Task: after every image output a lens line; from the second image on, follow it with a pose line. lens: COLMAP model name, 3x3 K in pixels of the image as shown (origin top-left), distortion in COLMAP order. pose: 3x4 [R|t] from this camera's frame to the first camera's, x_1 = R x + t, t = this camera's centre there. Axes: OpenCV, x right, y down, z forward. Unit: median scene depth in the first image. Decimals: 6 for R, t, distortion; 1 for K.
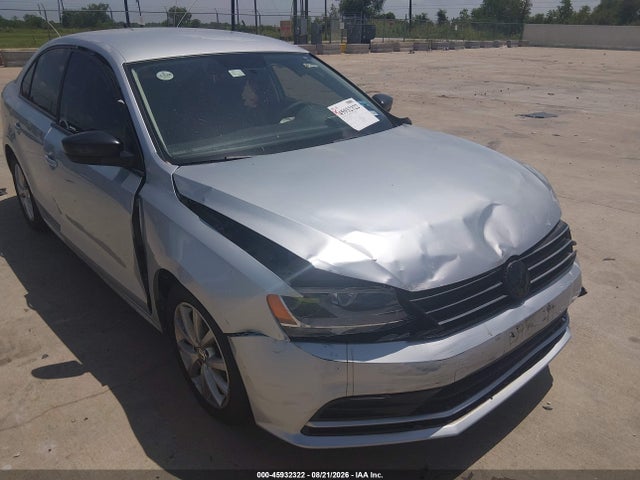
lens RADIAL K [[487.0, 0, 319.6], [0, 487.0, 224.3], [0, 0, 1]] dist [0.114968, -0.192181]
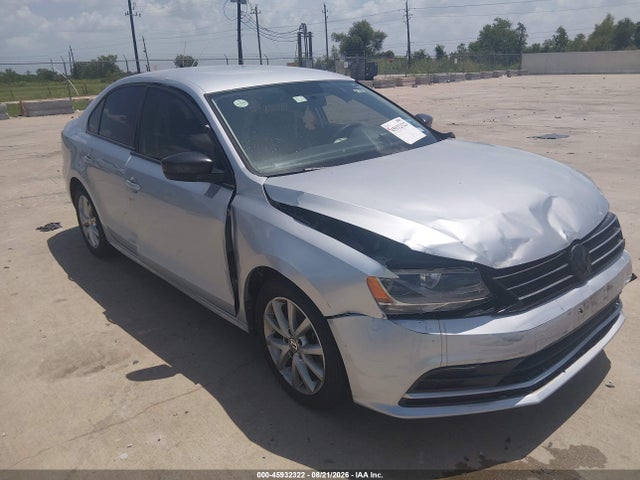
lens RADIAL K [[487.0, 0, 319.6], [0, 487.0, 224.3], [0, 0, 1]] dist [0.114968, -0.192181]
pose [[0.998936, -0.044587, -0.011796, -0.143451], [0.043605, 0.996348, -0.073411, 0.071613], [0.015026, 0.072819, 0.997232, -0.108288]]
